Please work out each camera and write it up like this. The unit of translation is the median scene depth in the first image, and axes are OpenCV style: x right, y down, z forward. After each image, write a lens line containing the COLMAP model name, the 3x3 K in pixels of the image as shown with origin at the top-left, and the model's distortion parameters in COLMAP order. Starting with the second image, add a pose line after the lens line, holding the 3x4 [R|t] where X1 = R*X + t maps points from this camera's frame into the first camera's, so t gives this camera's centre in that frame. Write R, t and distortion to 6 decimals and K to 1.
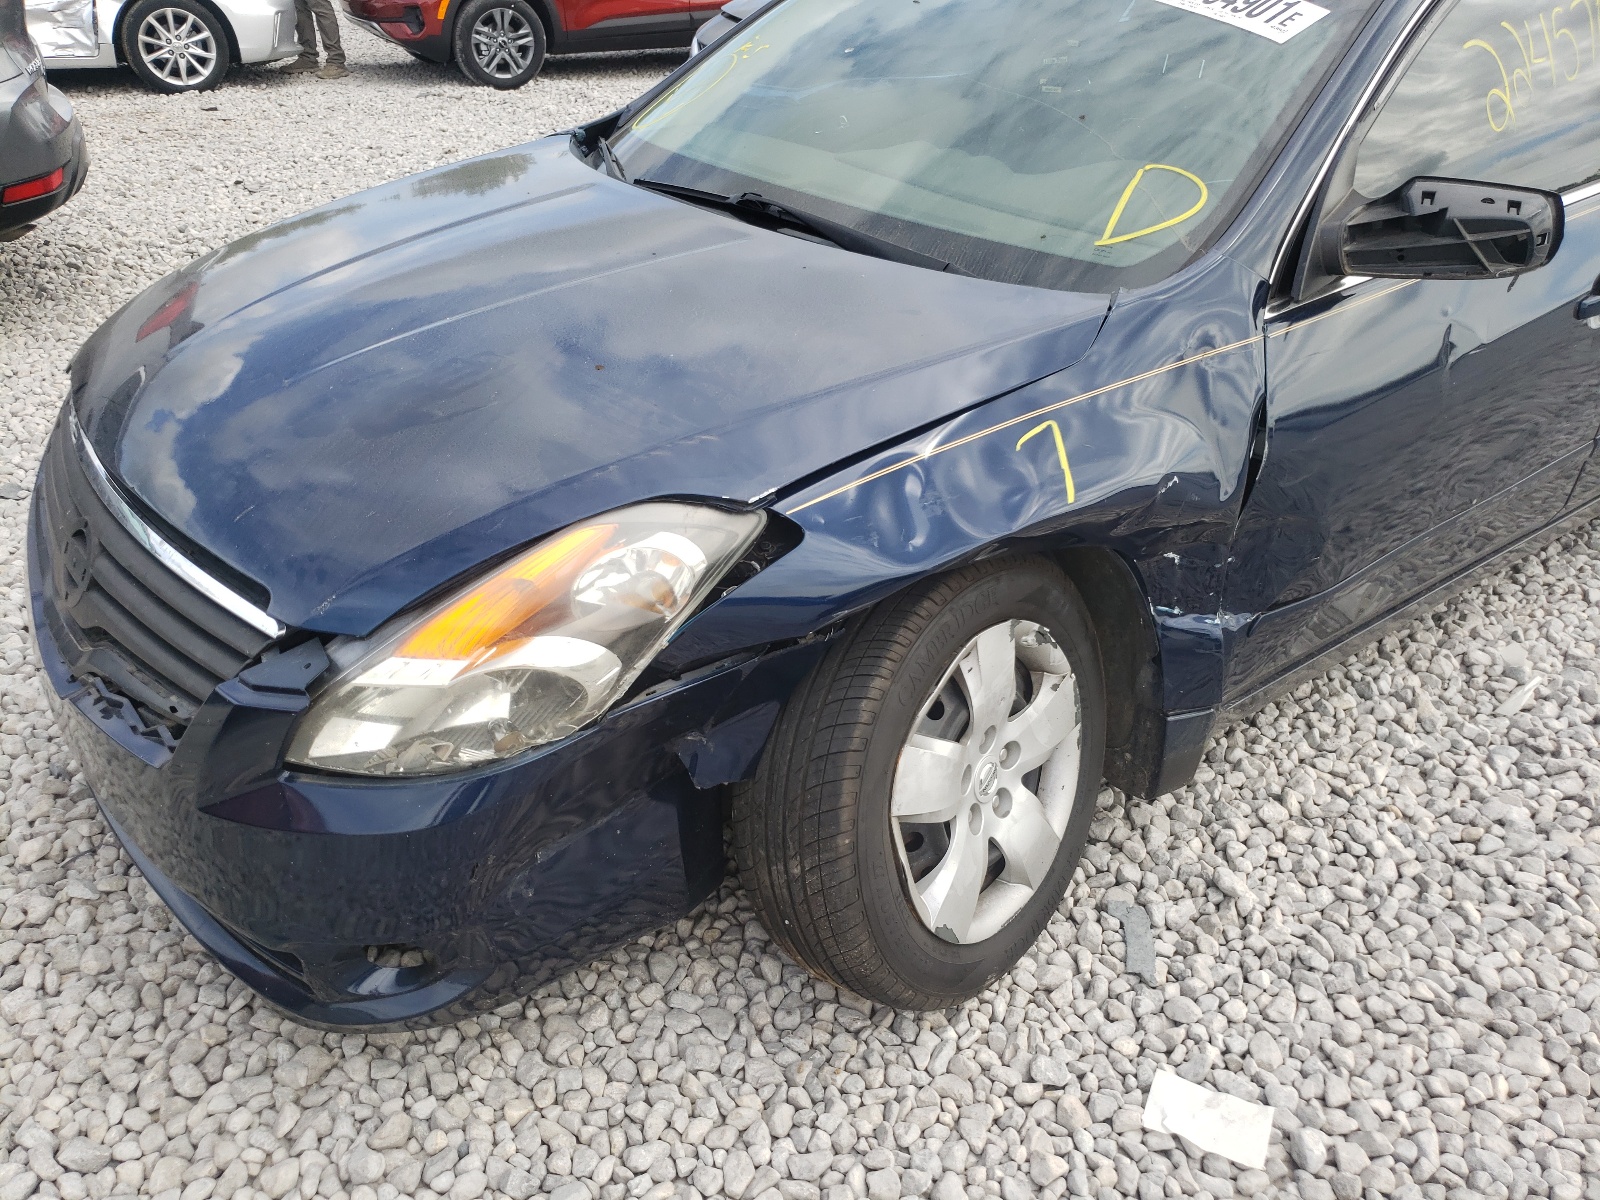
lens RADIAL K [[1186.1, 0, 802.7], [0, 1186.1, 571.1], [0, 0, 1]] dist [-0.069060, 0.104301]
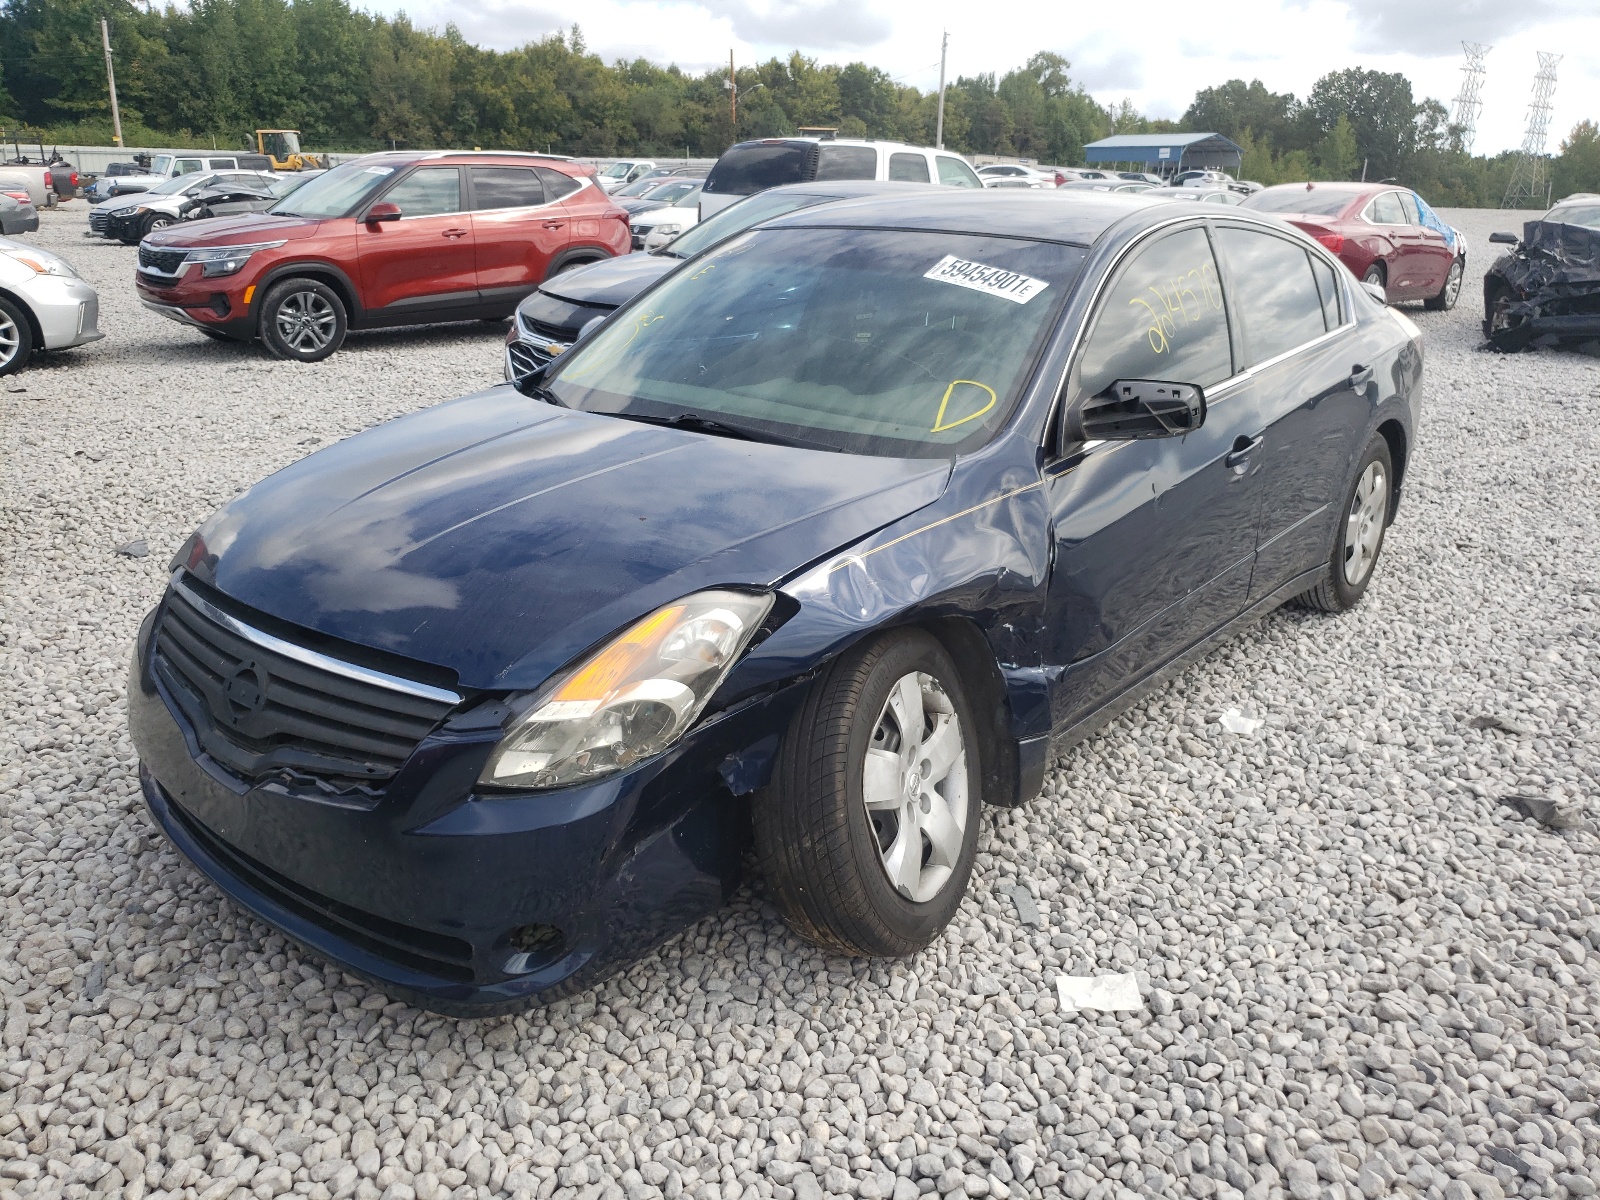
lens RADIAL K [[1186.1, 0, 802.7], [0, 1186.1, 571.1], [0, 0, 1]] dist [-0.069060, 0.104301]
pose [[0.975041, -0.078237, 0.207785, -0.241291], [0.118503, 0.974792, -0.189046, 0.167626], [-0.187756, 0.208951, 0.959733, -0.391448]]
